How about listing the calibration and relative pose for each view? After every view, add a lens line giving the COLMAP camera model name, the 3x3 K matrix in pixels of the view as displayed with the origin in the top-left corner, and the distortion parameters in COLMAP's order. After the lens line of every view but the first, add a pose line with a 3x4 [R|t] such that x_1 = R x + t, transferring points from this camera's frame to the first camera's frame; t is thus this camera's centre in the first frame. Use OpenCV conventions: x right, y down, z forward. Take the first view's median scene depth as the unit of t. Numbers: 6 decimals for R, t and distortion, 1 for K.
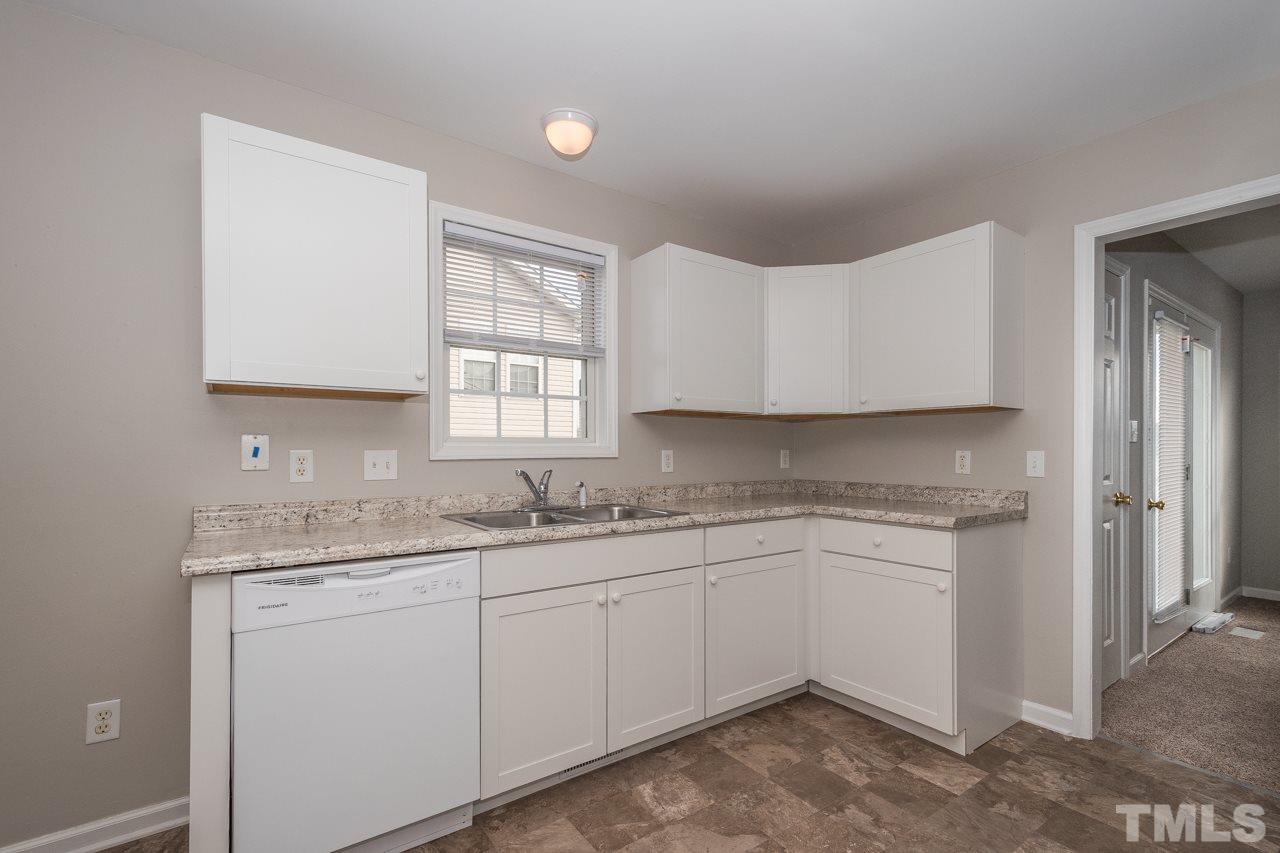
lens RADIAL K [[572.9, 0, 644.1], [0, 572.9, 446.3], [0, 0, 1]] dist [0.004965, 0.000049]
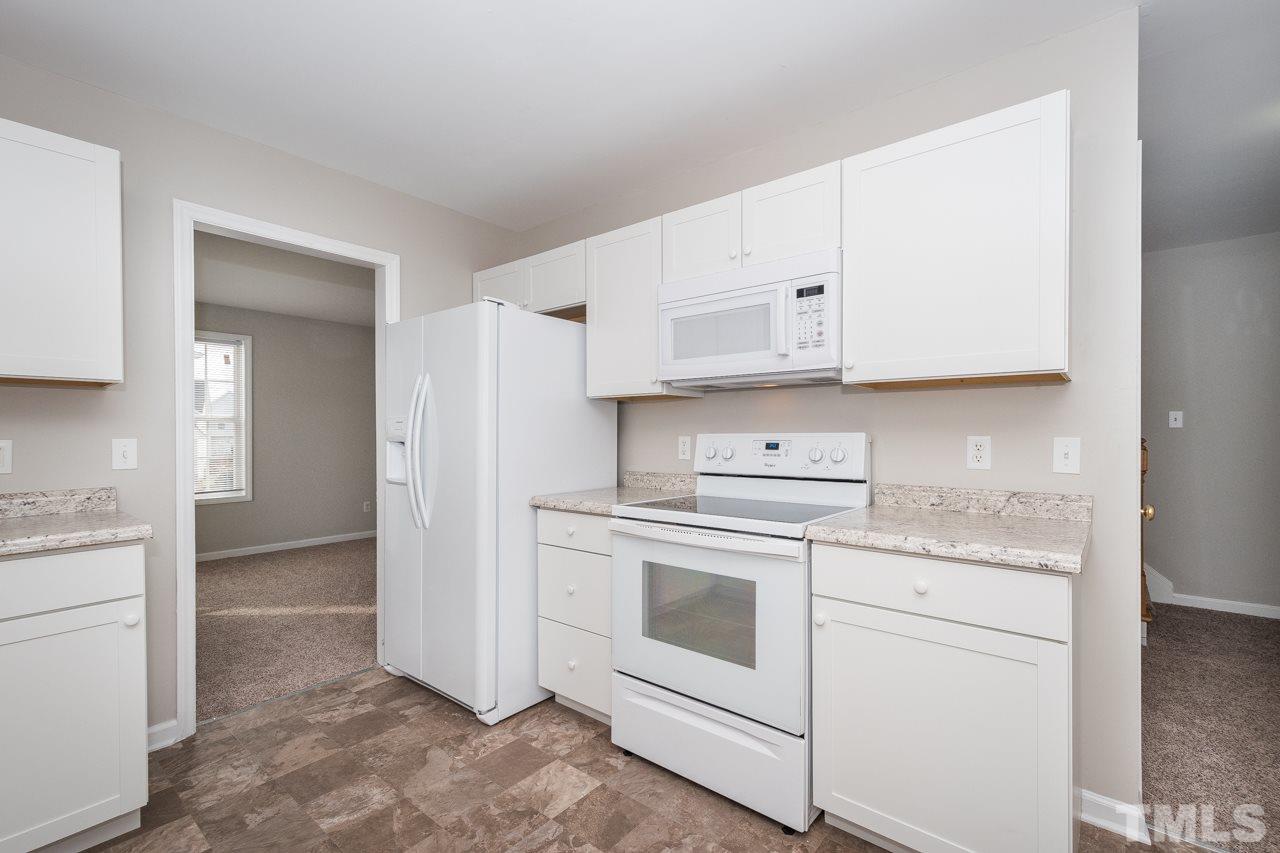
lens RADIAL K [[564.7, 0, 657.4], [0, 564.7, 429.0], [0, 0, 1]] dist [0.001837, -0.000047]
pose [[-0.266881, 0.003767, 0.963722, -0.370005], [0.000150, 0.999993, -0.003868, -0.003126], [-0.963729, -0.000888, -0.266880, 0.507924]]
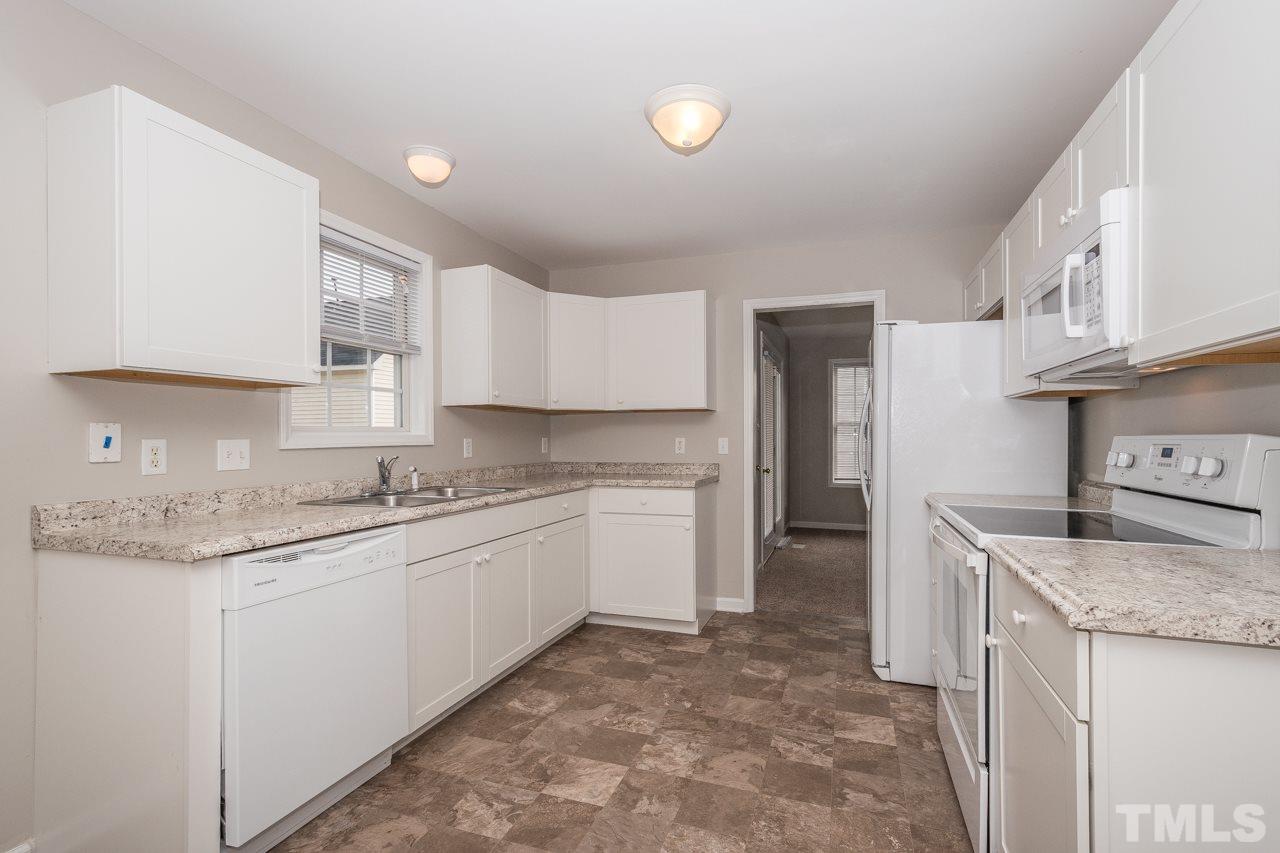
lens RADIAL K [[573.3, 0, 640.0], [0, 573.3, 426.5], [0, 0, 1]] dist [-0.000422, -0.000062]
pose [[0.827234, 0.006782, 0.561817, -0.431581], [0.001460, 0.999898, -0.014220, -0.000672], [-0.561856, 0.012583, 0.827140, -0.193179]]
